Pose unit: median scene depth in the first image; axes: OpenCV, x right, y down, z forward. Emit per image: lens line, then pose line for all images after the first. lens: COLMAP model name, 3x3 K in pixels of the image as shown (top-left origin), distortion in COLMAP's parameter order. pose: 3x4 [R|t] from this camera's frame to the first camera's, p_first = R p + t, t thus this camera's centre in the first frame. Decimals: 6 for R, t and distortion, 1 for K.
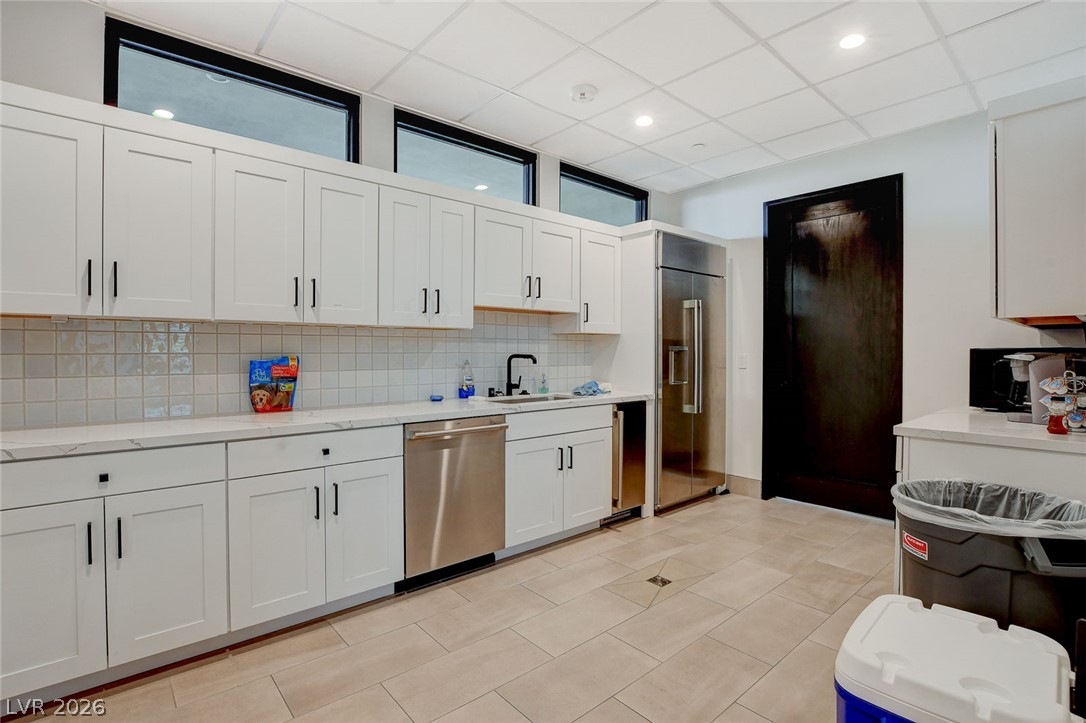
lens RADIAL K [[519.3, 0, 545.8], [0, 519.3, 356.4], [0, 0, 1]] dist [-0.004066, -0.000985]
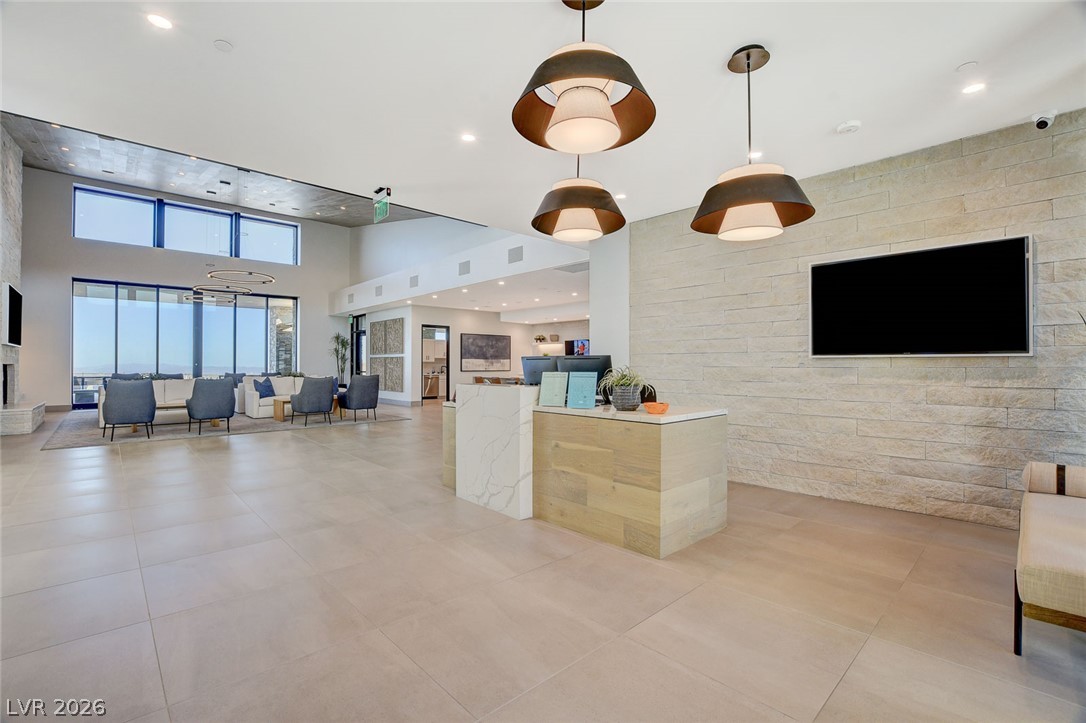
lens RADIAL K [[471.4, 0, 546.5], [0, 471.4, 363.7], [0, 0, 1]] dist [0.000277, 0.000001]
pose [[0.999646, 0.004423, 0.026240, 1.206861], [-0.004036, 0.999883, -0.014771, 0.056168], [-0.026303, 0.014660, 0.999547, -5.379599]]
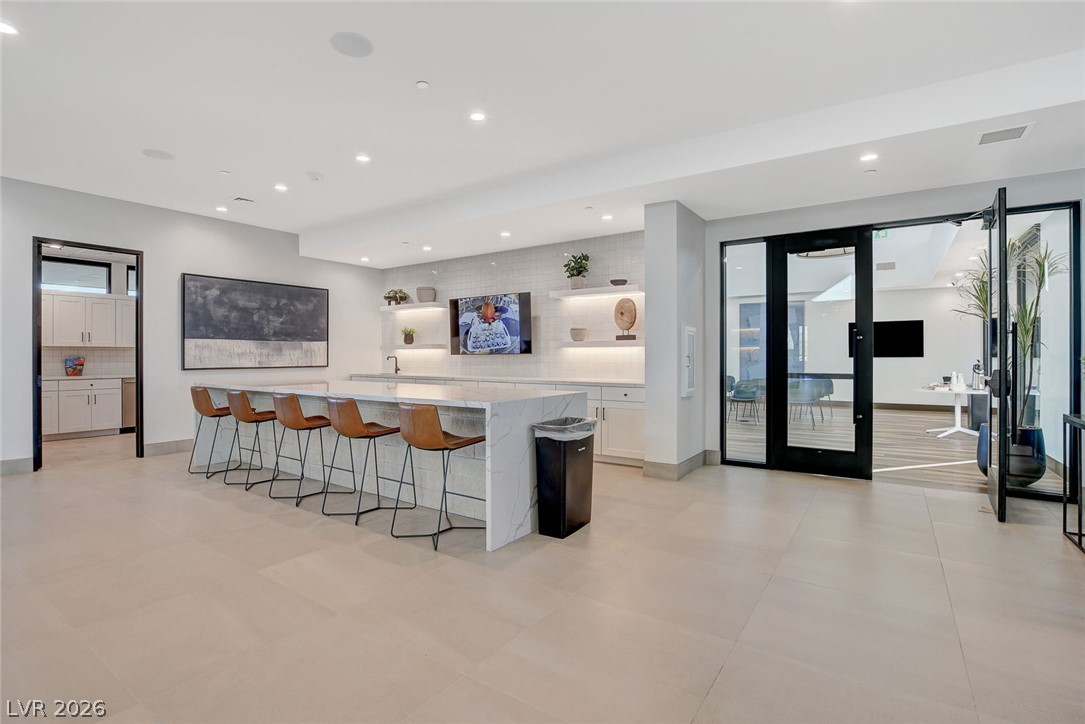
lens RADIAL K [[518.8, 0, 541.7], [0, 518.8, 362.3], [0, 0, 1]] dist [-0.004066, -0.000985]
pose [[0.972675, -0.004652, 0.232124, 1.409301], [0.004510, 0.999989, 0.001144, 0.037362], [-0.232127, -0.000066, 0.972686, -2.533729]]
